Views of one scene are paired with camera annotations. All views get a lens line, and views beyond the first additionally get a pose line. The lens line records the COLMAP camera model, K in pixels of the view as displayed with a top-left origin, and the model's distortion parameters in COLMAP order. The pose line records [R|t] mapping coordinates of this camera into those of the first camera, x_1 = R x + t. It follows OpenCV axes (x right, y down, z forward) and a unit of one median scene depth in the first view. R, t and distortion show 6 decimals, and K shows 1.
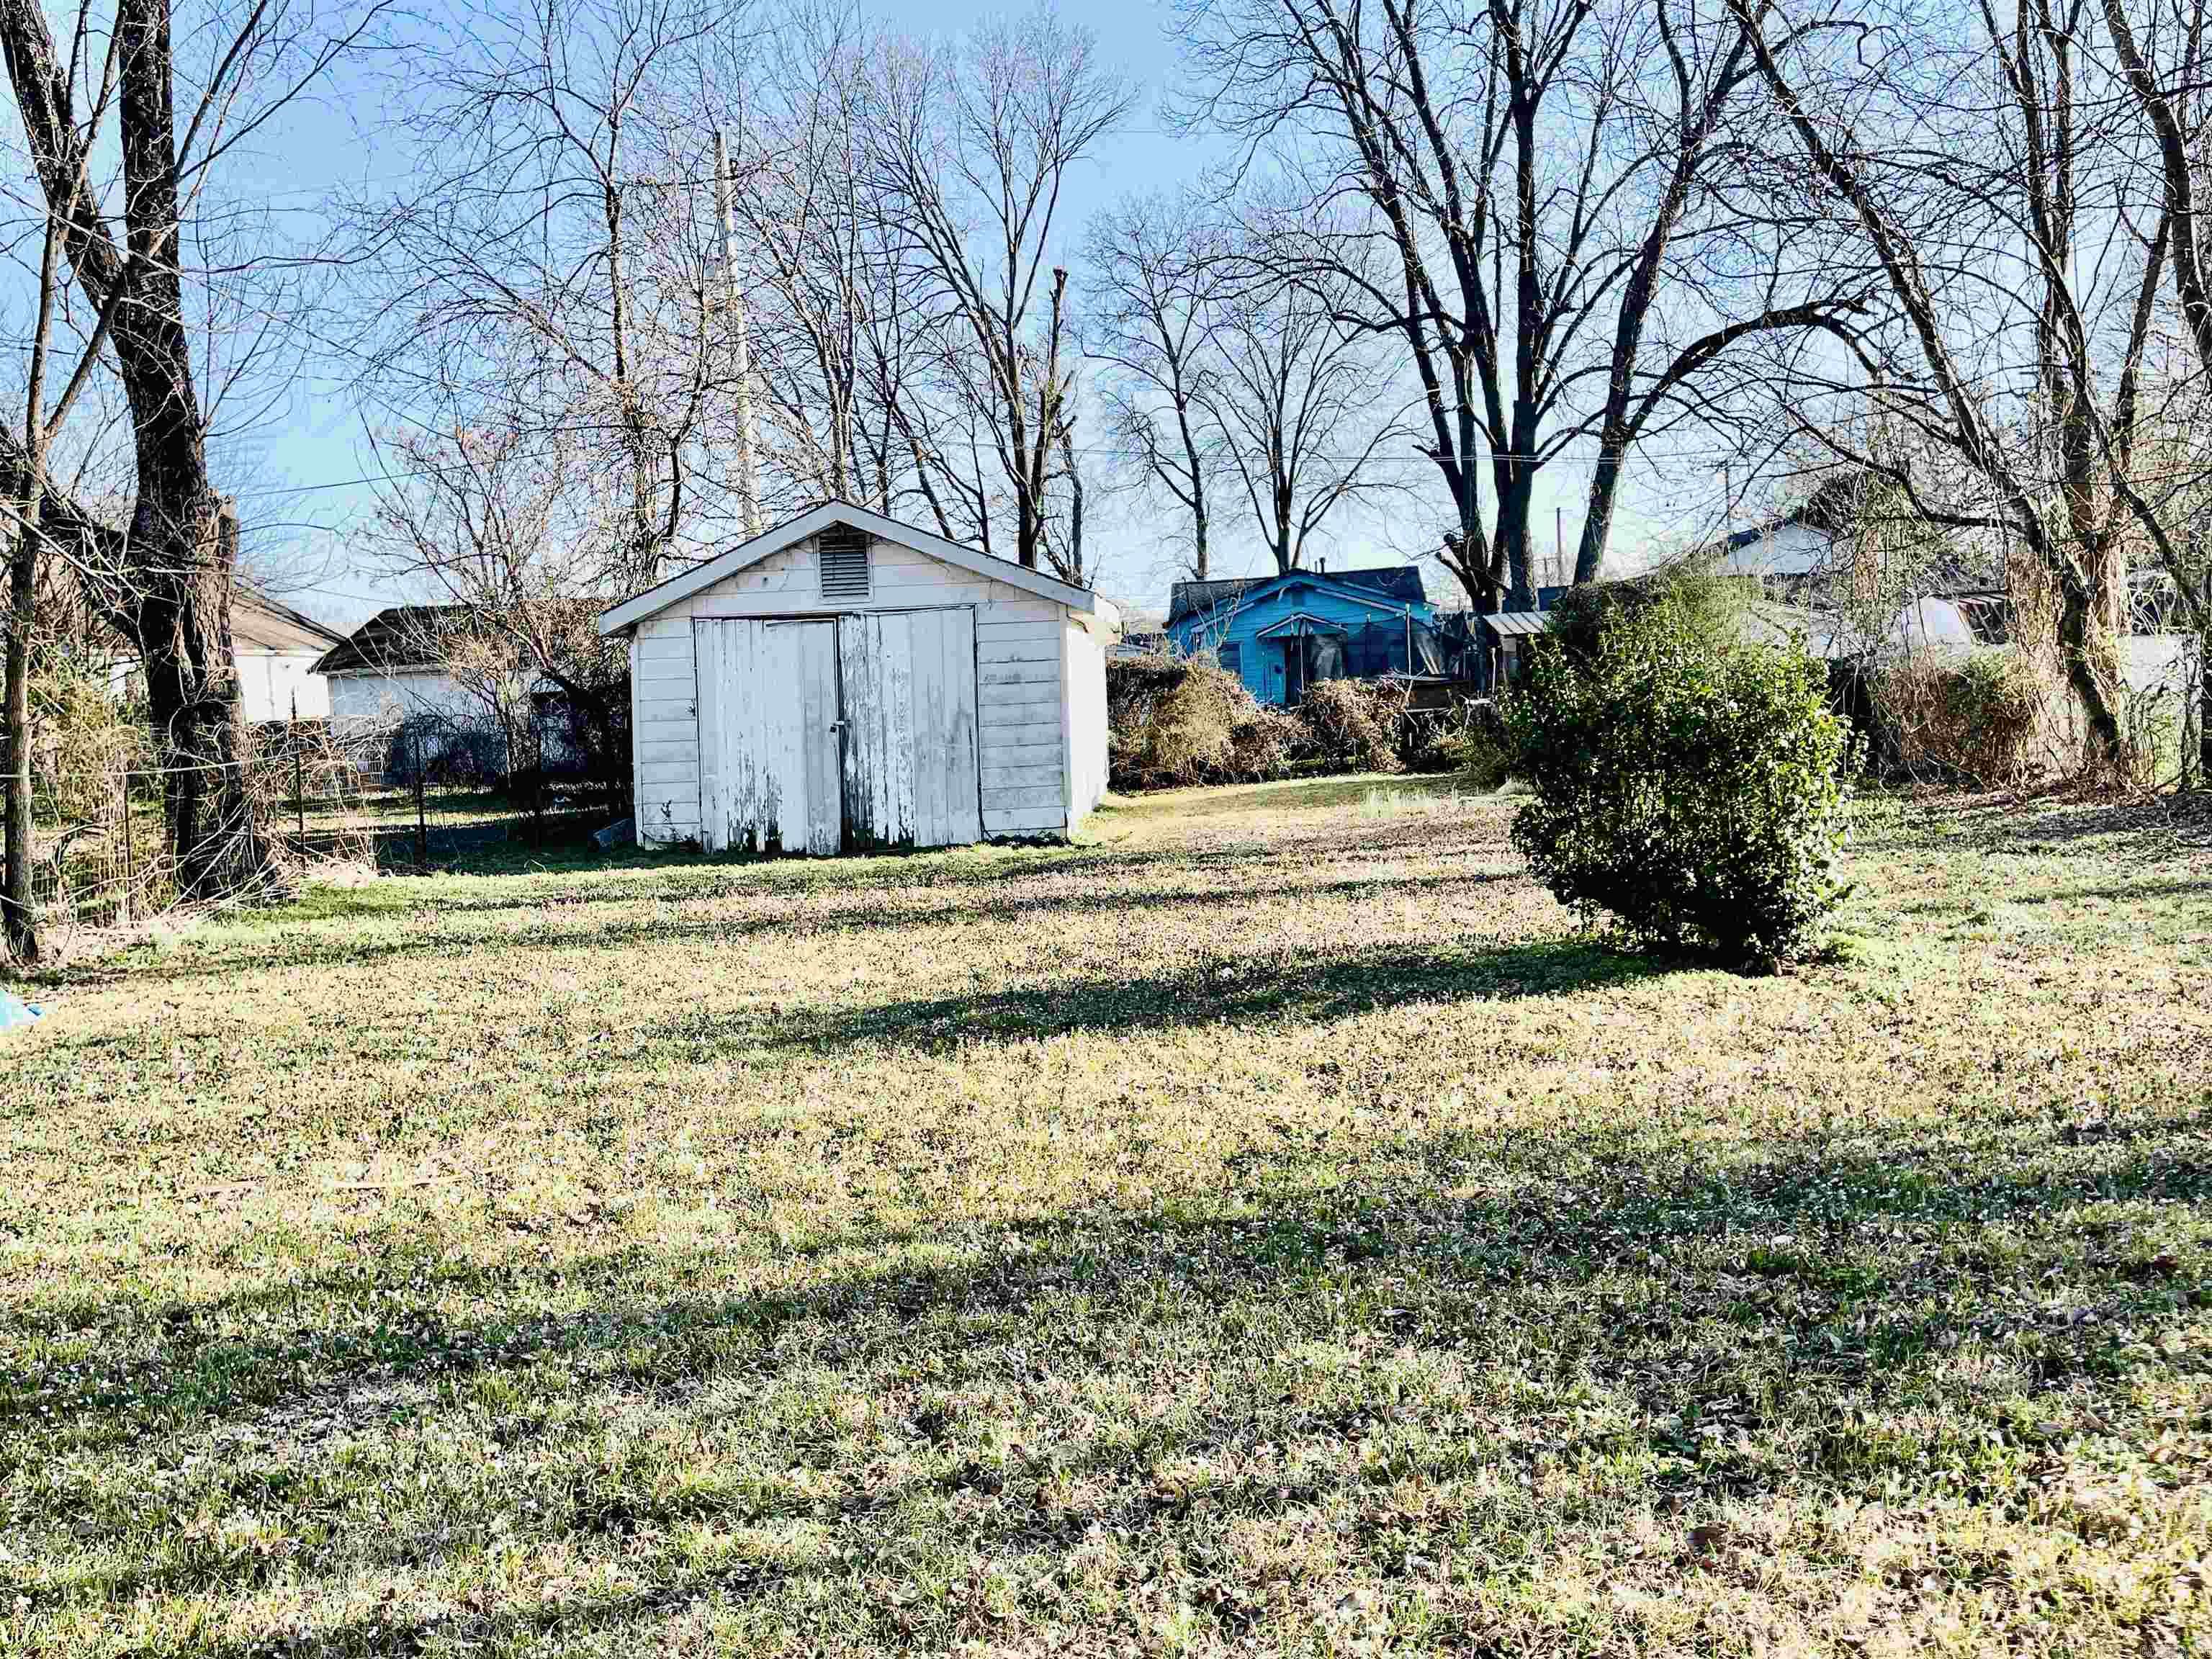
lens RADIAL K [[1862.6, 0, 1104.9], [0, 1862.6, 957.3], [0, 0, 1]] dist [0.056848, -0.008299]
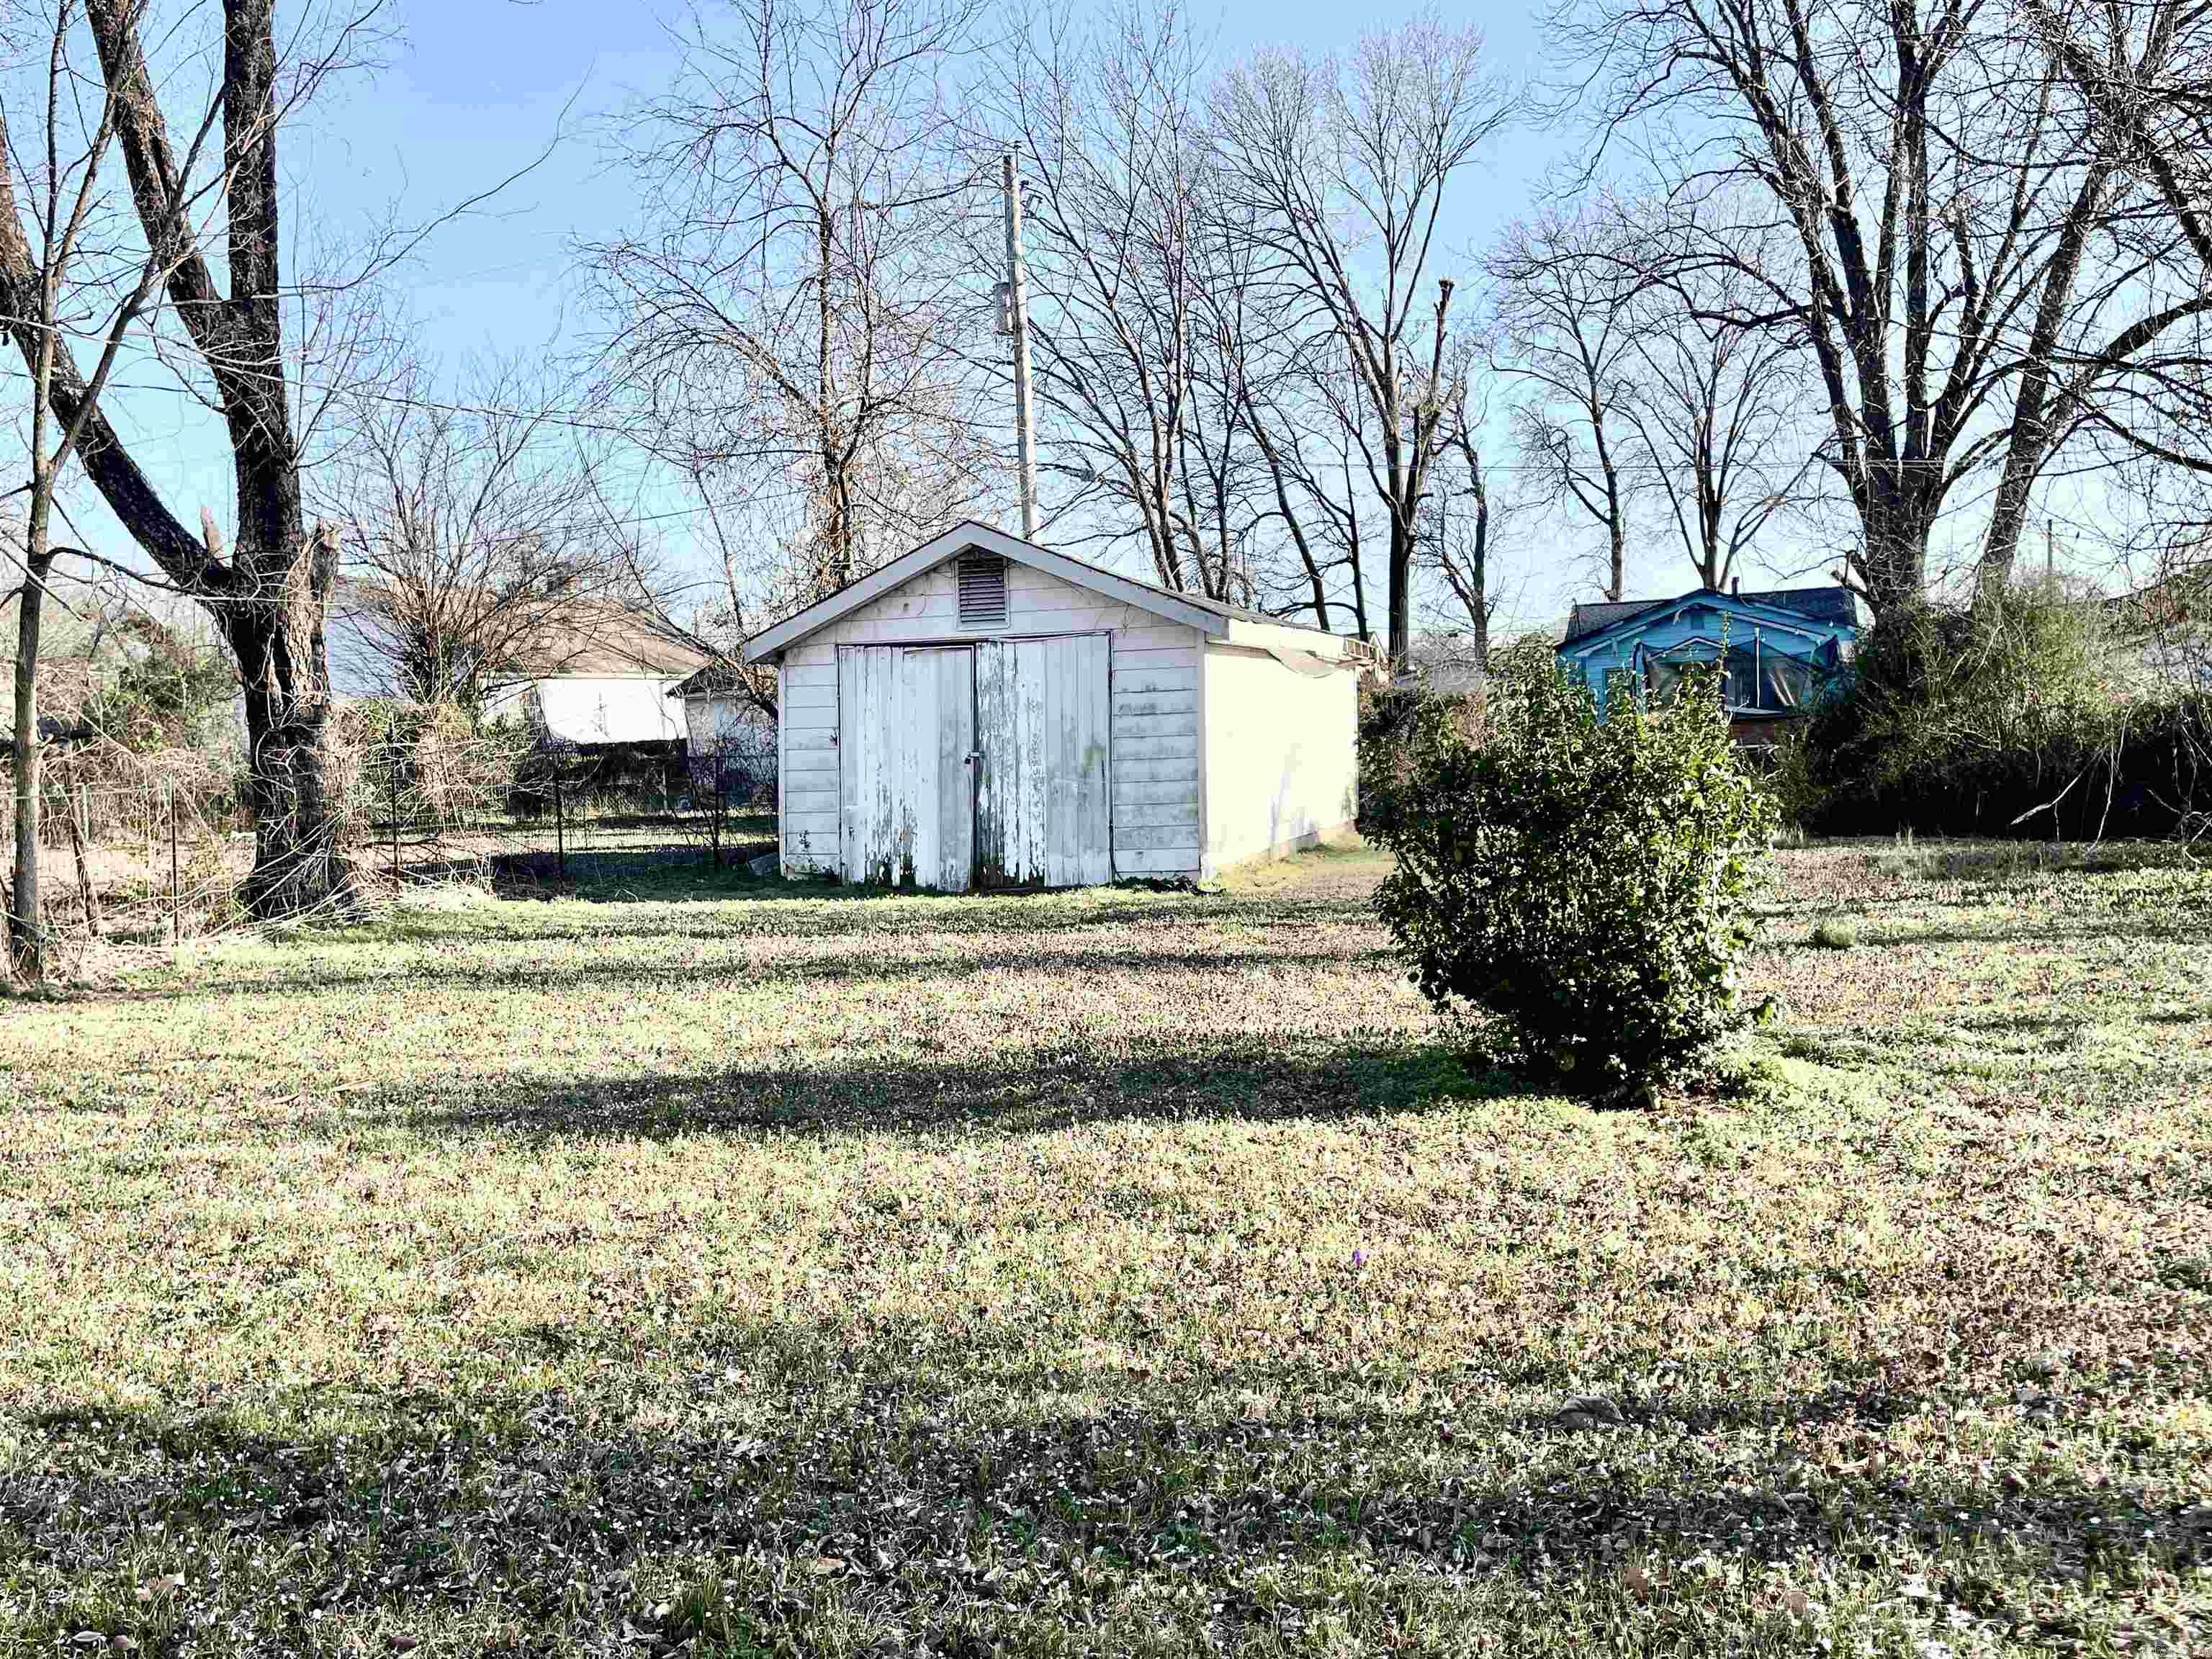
lens RADIAL K [[1862.6, 0, 1104.9], [0, 1862.6, 957.3], [0, 0, 1]] dist [0.056848, -0.008299]
pose [[0.969422, 0.043184, -0.241569, 0.153516], [-0.046131, 0.998914, -0.006556, -0.018042], [0.241023, 0.017500, 0.970362, 0.088632]]
